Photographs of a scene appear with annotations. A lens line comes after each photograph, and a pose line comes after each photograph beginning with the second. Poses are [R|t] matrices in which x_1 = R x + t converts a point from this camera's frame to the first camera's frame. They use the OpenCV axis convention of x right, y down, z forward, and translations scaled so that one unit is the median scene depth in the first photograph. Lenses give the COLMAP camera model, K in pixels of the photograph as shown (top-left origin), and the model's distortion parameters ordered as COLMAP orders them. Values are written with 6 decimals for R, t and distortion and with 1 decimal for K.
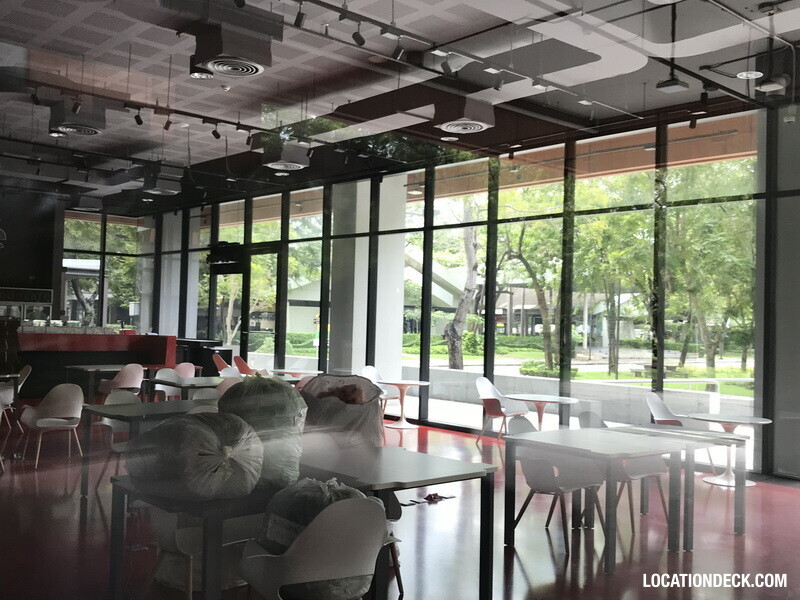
lens RADIAL K [[840.4, 0, 393.8], [0, 840.4, 301.0], [0, 0, 1]] dist [0.044721, 0.000000]
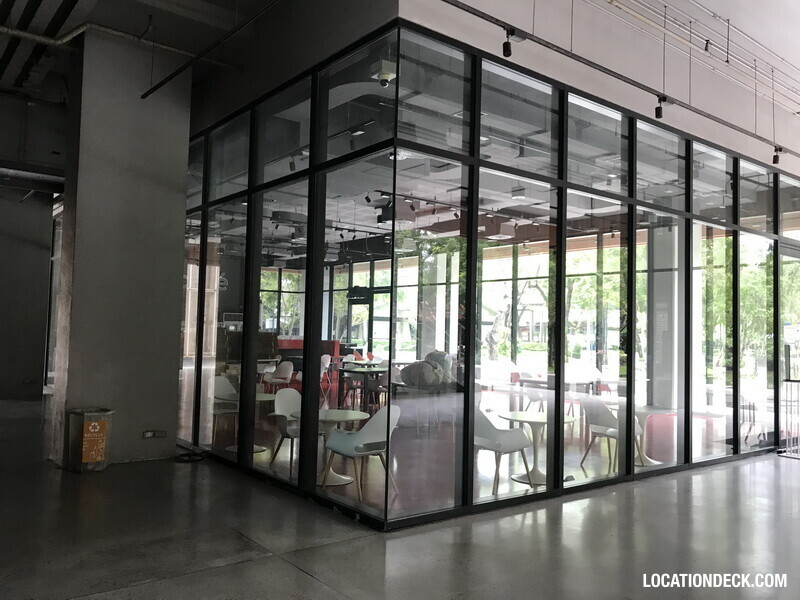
lens RADIAL K [[659.3, 0, 402.5], [0, 659.3, 293.6], [0, 0, 1]] dist [0.019484, 0.009210]
pose [[0.998339, -0.002188, -0.057577, -0.033083], [0.000232, 0.999424, -0.033949, -0.009308], [0.057618, 0.033880, 0.997764, -0.343251]]
